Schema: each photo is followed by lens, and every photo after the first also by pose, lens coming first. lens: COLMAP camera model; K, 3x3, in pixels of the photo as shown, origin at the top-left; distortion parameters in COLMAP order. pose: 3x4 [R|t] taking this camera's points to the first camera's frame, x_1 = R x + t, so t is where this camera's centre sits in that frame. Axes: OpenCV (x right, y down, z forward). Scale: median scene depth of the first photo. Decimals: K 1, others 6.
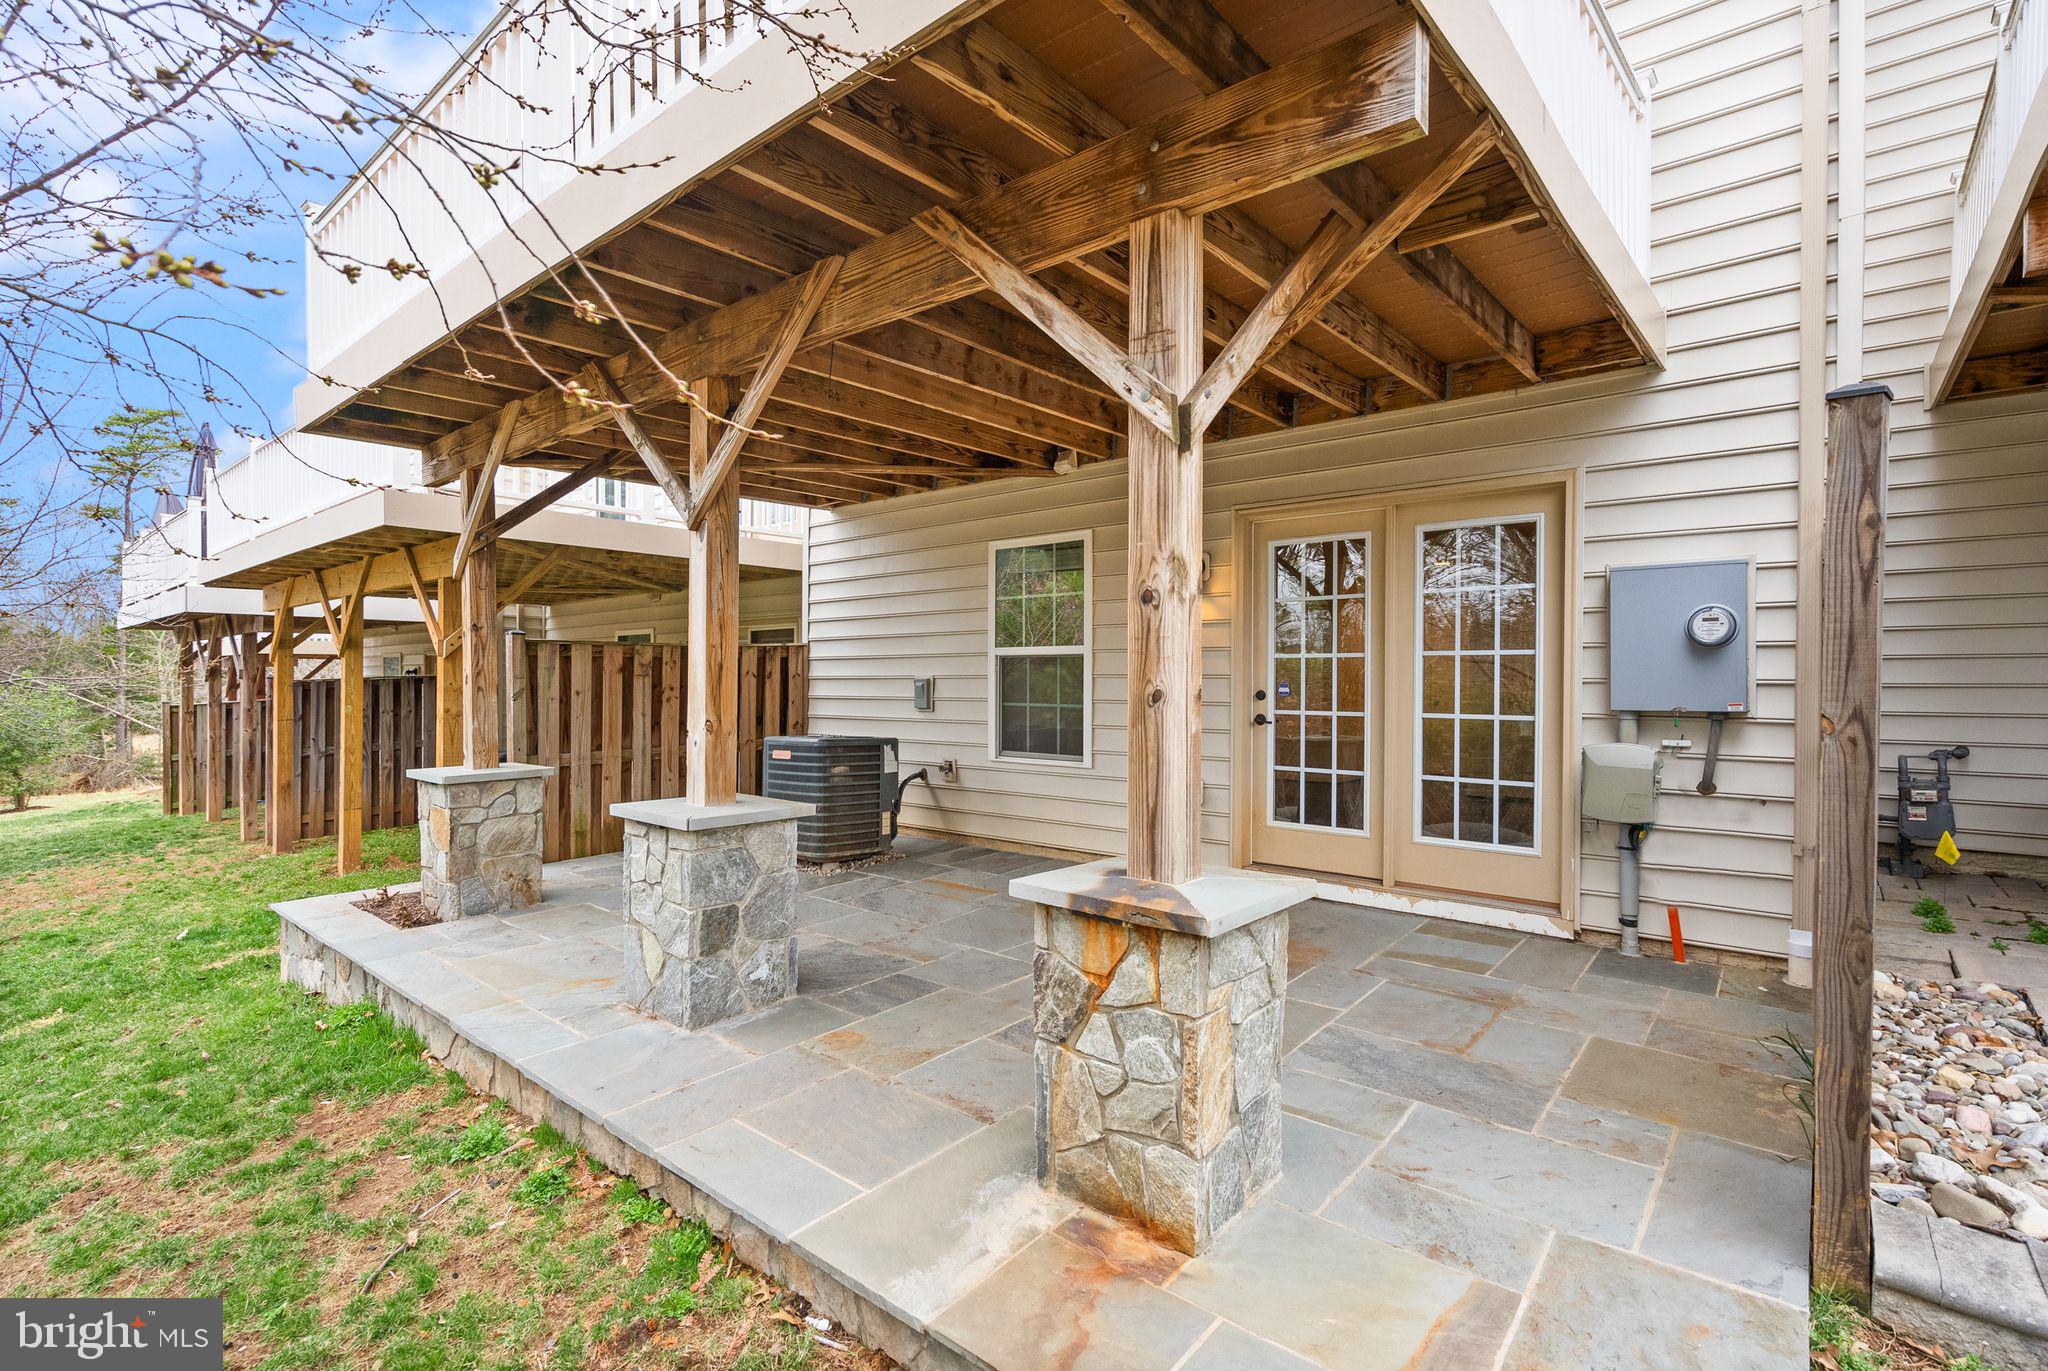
lens RADIAL K [[948.0, 0, 1027.5], [0, 948.0, 687.2], [0, 0, 1]] dist [0.000974, -0.000541]
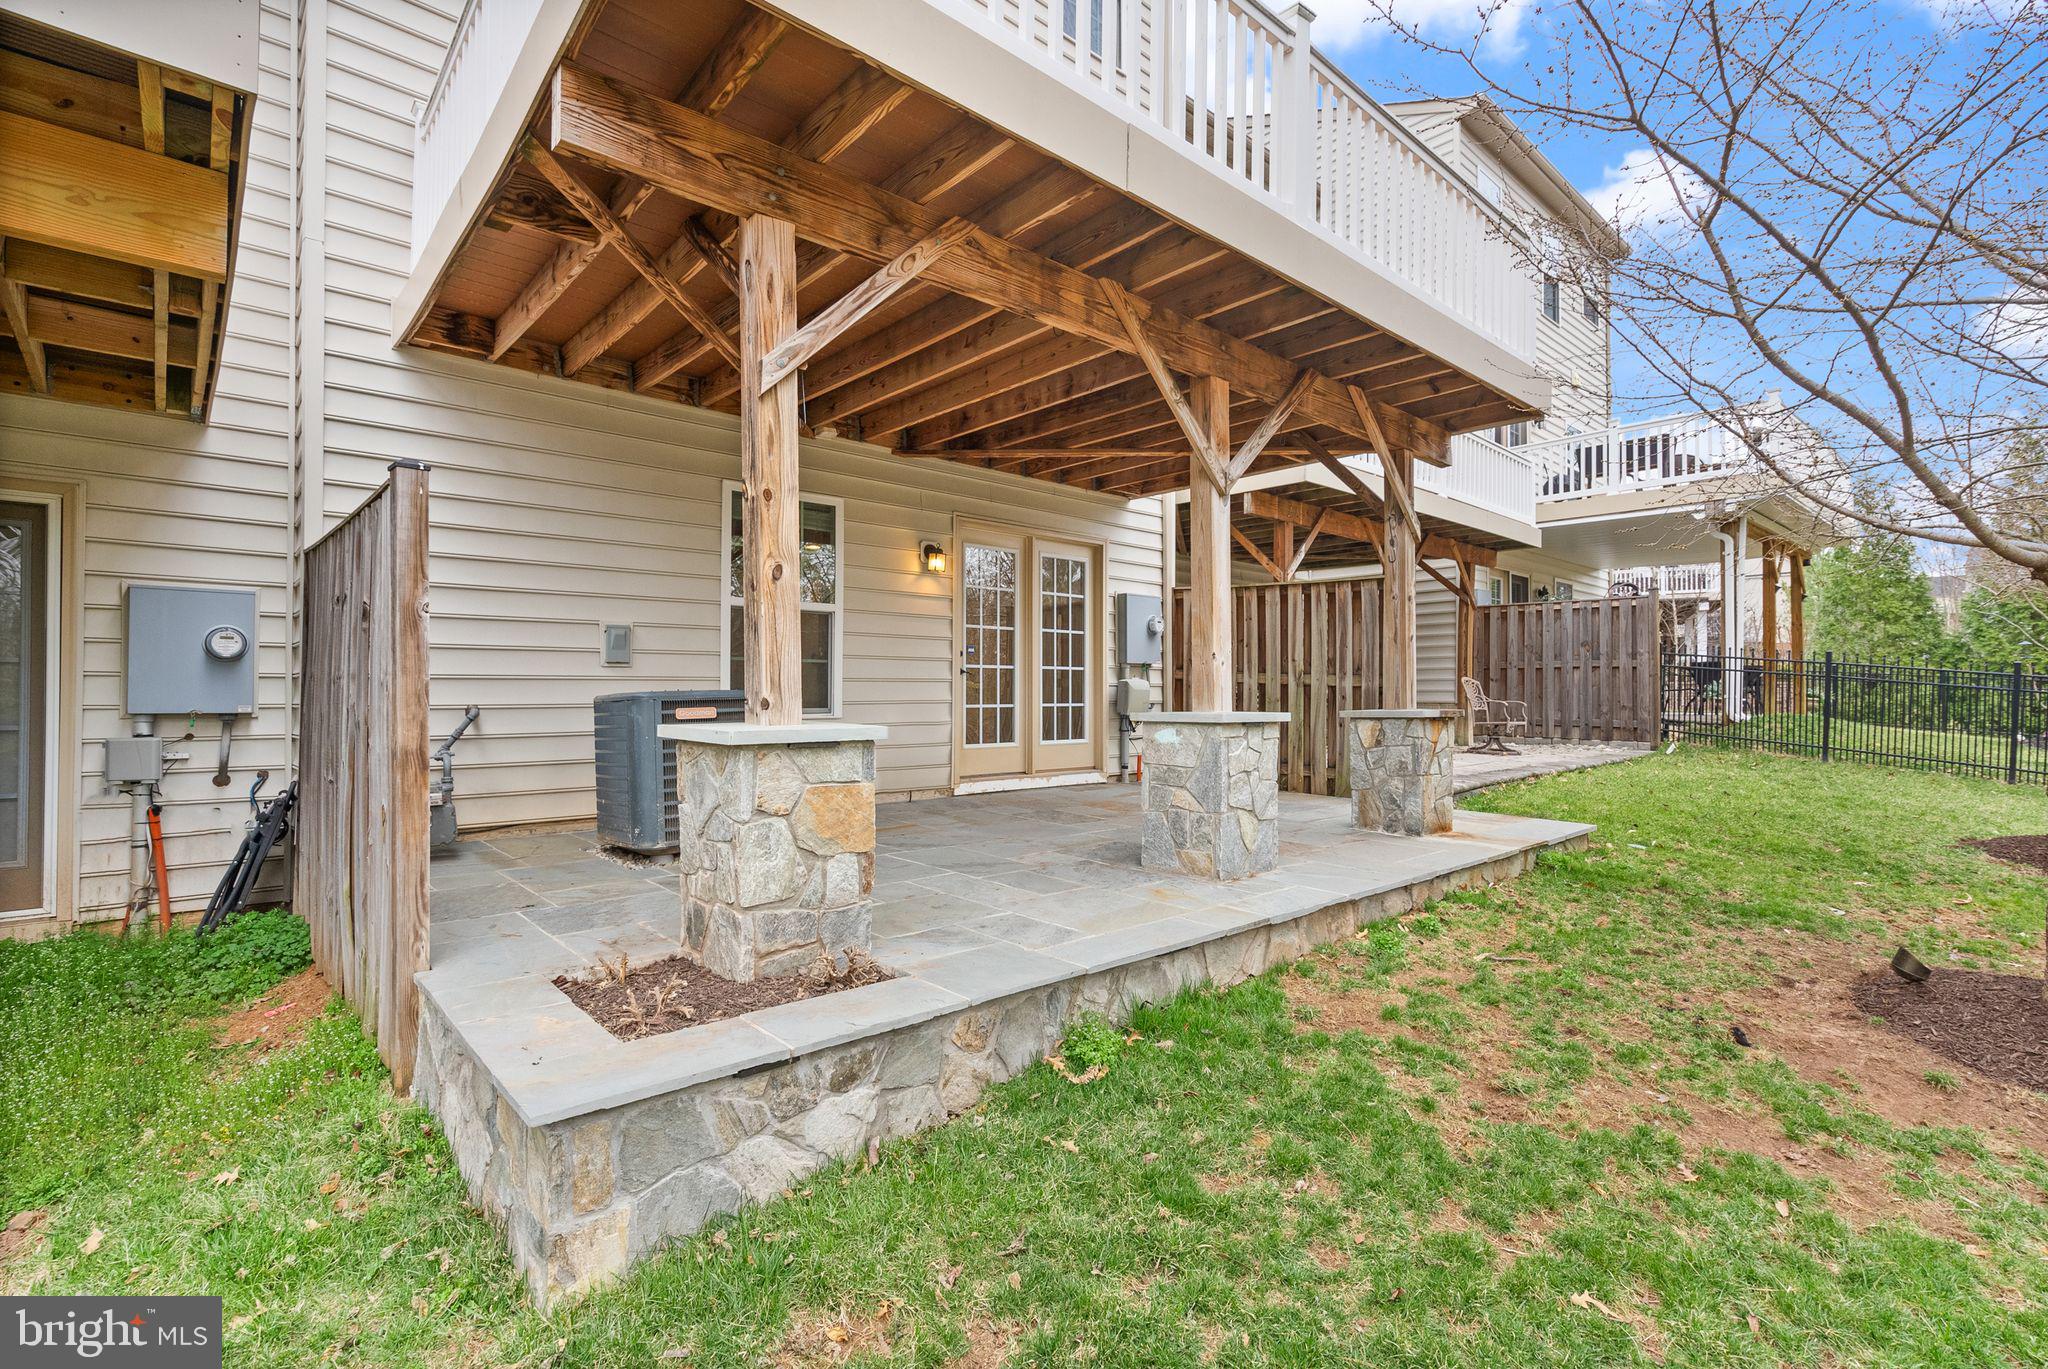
lens RADIAL K [[948.0, 0, 1028.1], [0, 948.0, 680.9], [0, 0, 1]] dist [0.000974, -0.000541]
pose [[0.129764, 0.002290, 0.991542, -1.253022], [0.002923, 0.999992, -0.002692, 0.058746], [-0.991541, 0.003247, 0.129756, 0.829049]]
